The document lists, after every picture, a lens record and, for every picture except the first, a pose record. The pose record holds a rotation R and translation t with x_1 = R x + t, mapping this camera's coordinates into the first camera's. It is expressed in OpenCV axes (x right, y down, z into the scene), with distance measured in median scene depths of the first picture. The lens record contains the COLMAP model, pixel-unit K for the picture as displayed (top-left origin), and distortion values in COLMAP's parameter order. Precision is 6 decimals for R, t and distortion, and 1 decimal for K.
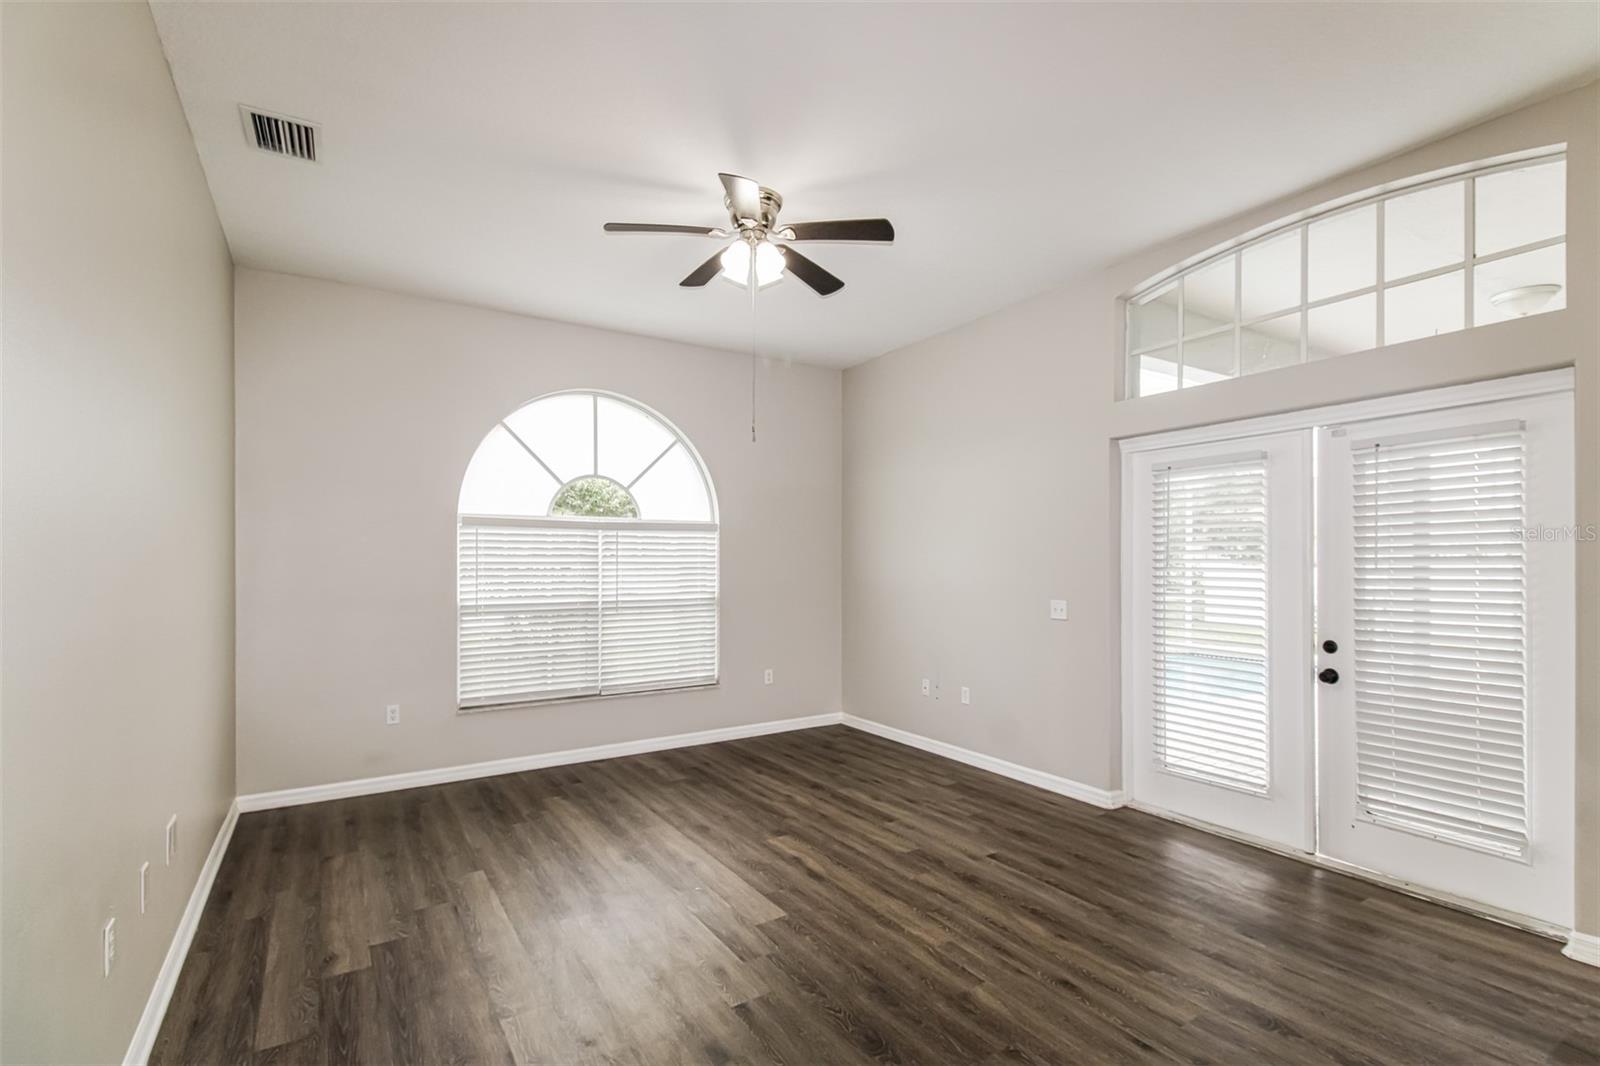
lens RADIAL K [[747.3, 0, 810.5], [0, 747.3, 569.9], [0, 0, 1]] dist [0.029481, -0.020654]
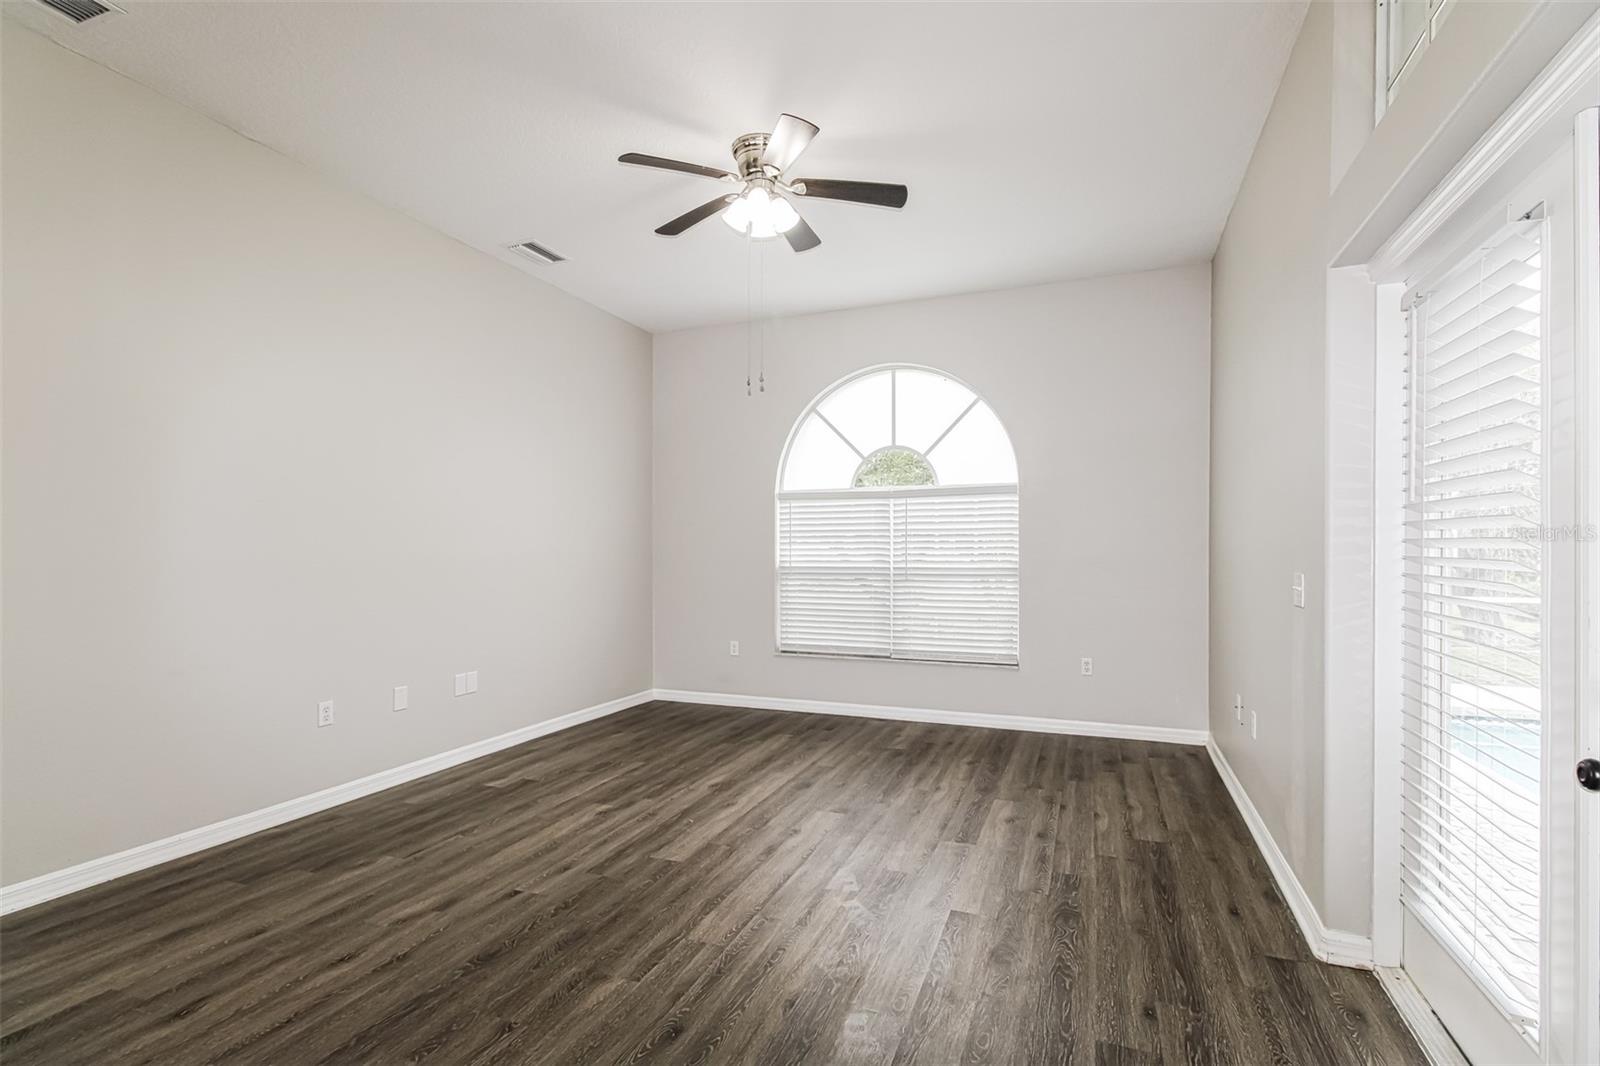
lens RADIAL K [[741.5, 0, 801.2], [0, 741.5, 554.1], [0, 0, 1]] dist [0.023926, -0.009859]
pose [[0.579754, 0.004678, -0.814778, 0.534098], [-0.006958, 0.999975, 0.000791, 0.026138], [0.814762, 0.005210, 0.579772, 0.333679]]
